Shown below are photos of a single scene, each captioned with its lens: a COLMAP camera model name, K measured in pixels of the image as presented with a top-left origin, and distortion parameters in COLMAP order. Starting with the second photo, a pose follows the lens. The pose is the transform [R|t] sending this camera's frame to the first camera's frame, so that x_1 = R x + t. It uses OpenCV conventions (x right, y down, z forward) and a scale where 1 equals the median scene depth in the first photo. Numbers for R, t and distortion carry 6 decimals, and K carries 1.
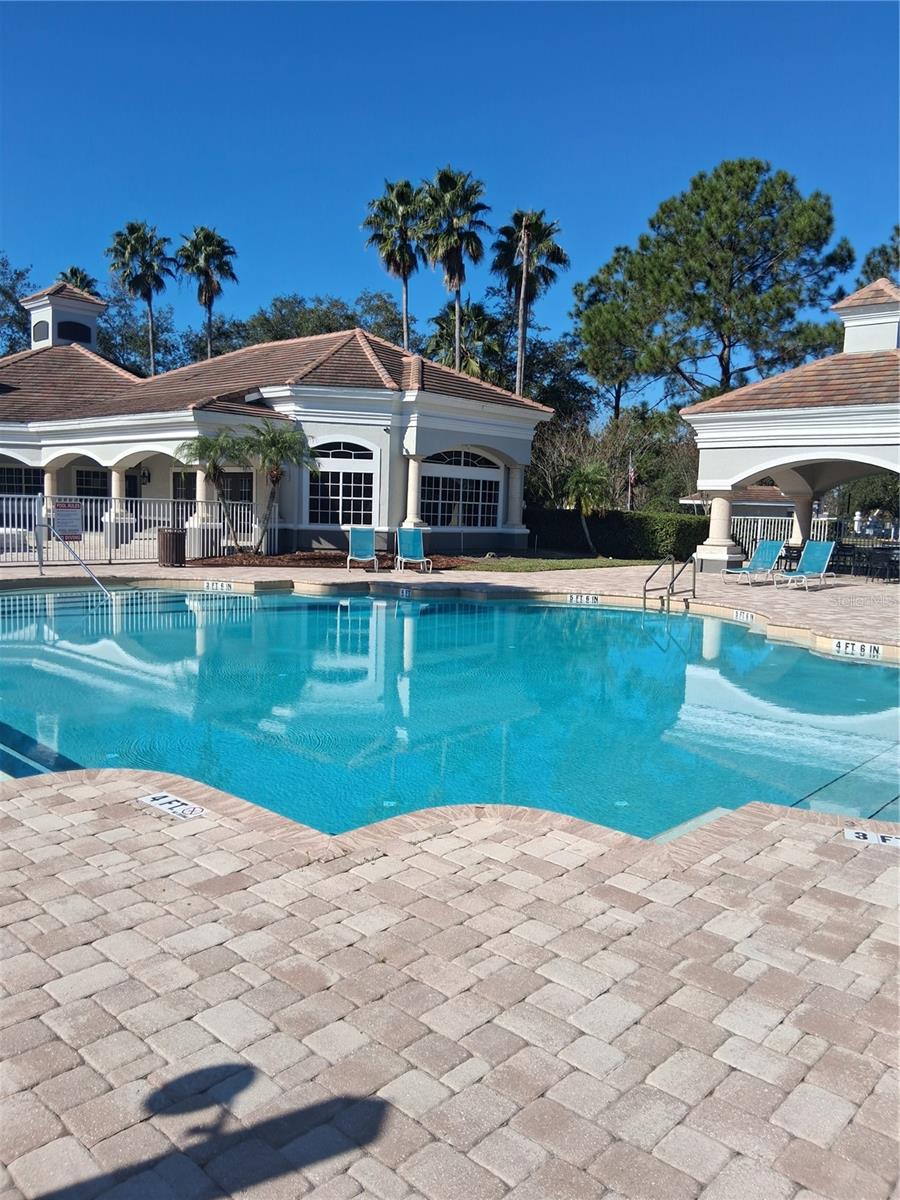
lens RADIAL K [[904.2, 0, 454.7], [0, 904.2, 599.5], [0, 0, 1]] dist [0.125852, -0.228199]
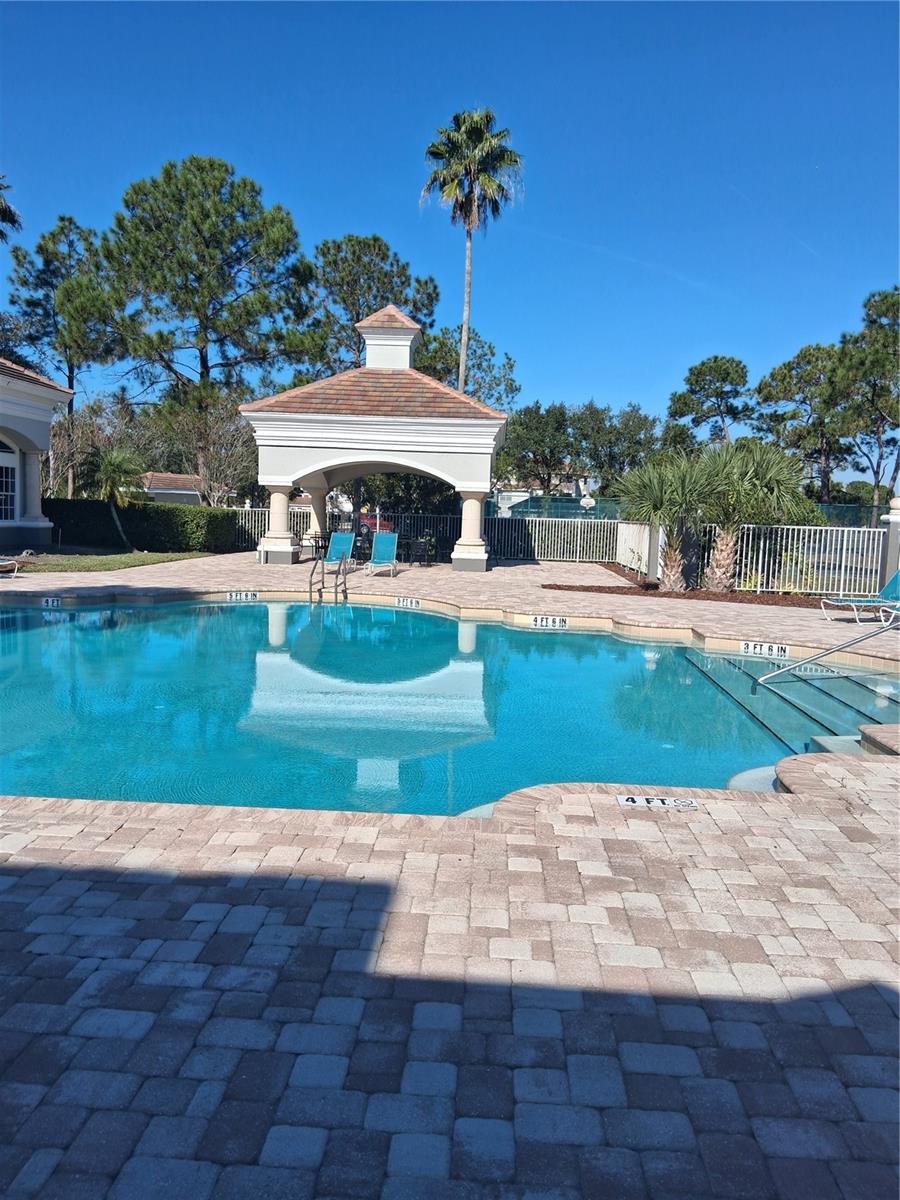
lens RADIAL K [[904.2, 0, 454.7], [0, 904.2, 599.5], [0, 0, 1]] dist [0.125852, -0.228199]
pose [[0.774292, -0.066001, 0.629377, -0.225641], [0.055063, 0.997801, 0.036896, -0.015469], [-0.630428, 0.006087, 0.776223, 0.051887]]
